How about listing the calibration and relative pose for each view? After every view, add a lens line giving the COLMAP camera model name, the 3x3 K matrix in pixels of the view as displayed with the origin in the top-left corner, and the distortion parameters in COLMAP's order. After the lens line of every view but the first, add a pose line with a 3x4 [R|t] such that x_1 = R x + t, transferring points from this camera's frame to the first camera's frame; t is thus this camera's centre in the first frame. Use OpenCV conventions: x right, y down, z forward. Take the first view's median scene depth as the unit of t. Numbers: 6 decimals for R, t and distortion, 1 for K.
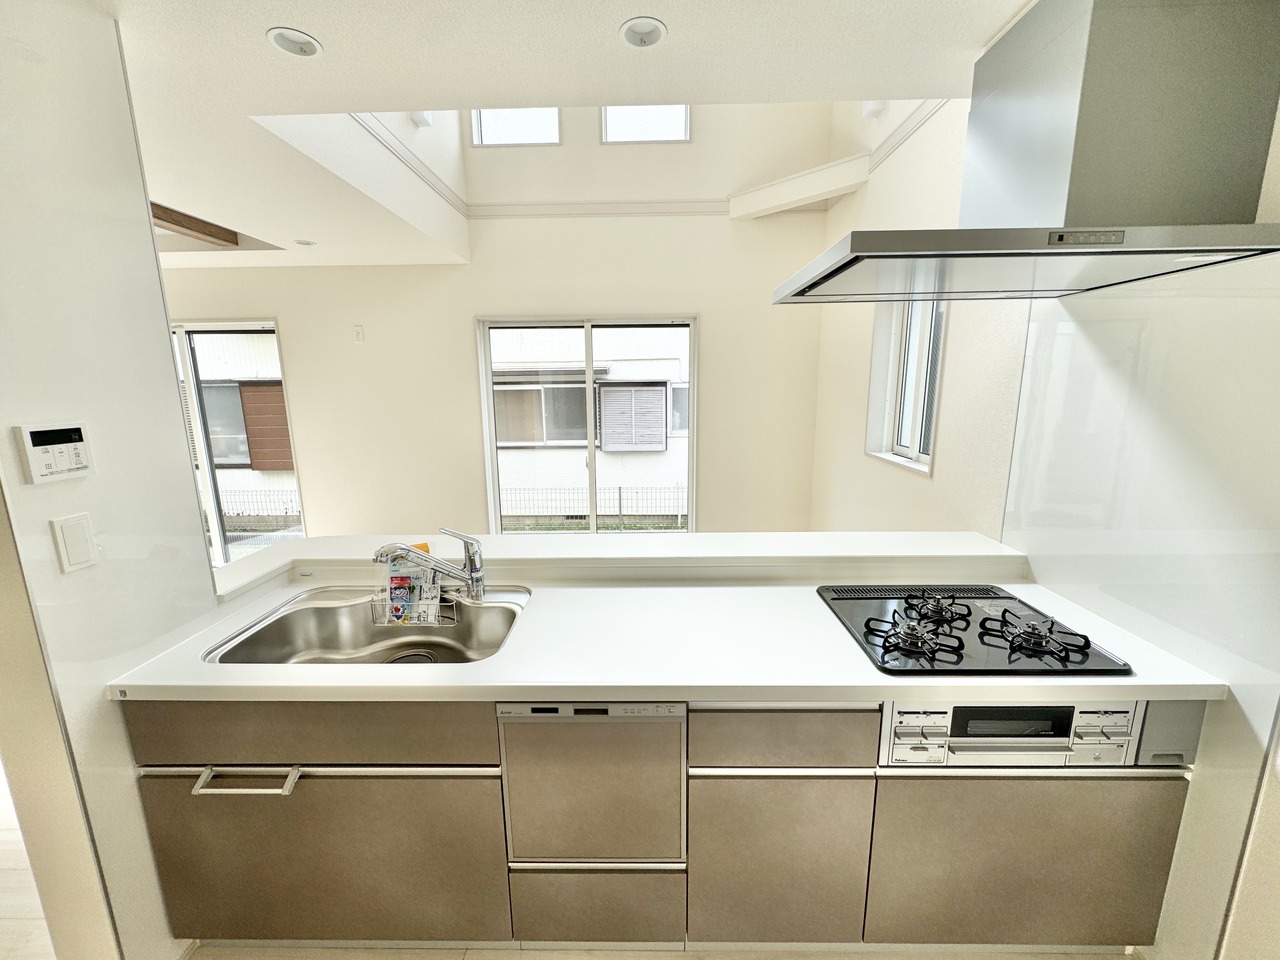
lens RADIAL K [[512.3, 0, 636.6], [0, 512.3, 478.6], [0, 0, 1]] dist [-0.003770, 0.000588]
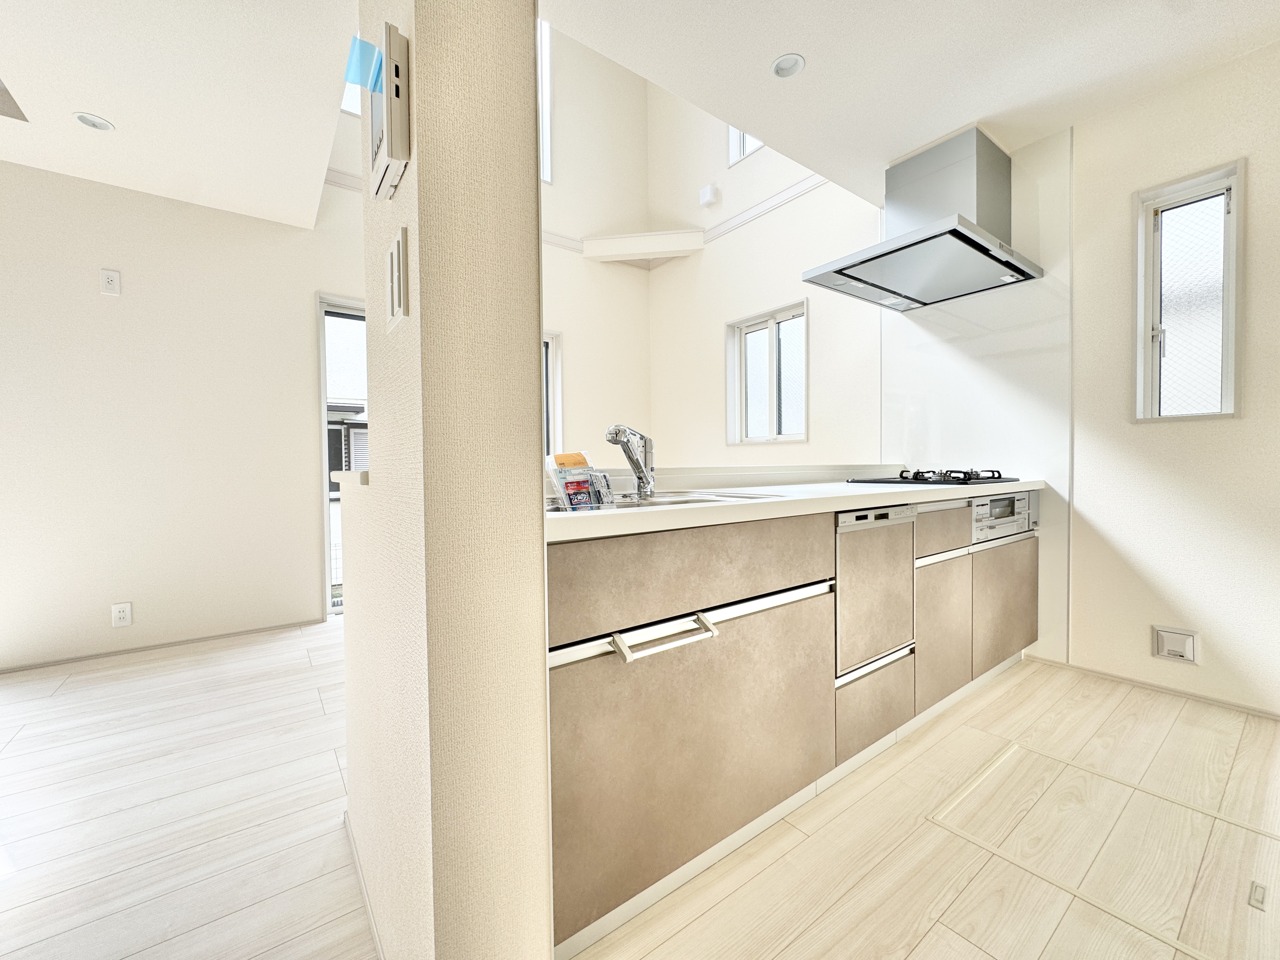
lens RADIAL K [[512.3, 0, 638.4], [0, 512.3, 486.9], [0, 0, 1]] dist [-0.003770, 0.000588]
pose [[0.791886, -0.020989, 0.610308, -0.433456], [0.117832, 0.985880, -0.118984, 0.150610], [-0.599193, 0.166135, 0.783177, 0.116042]]
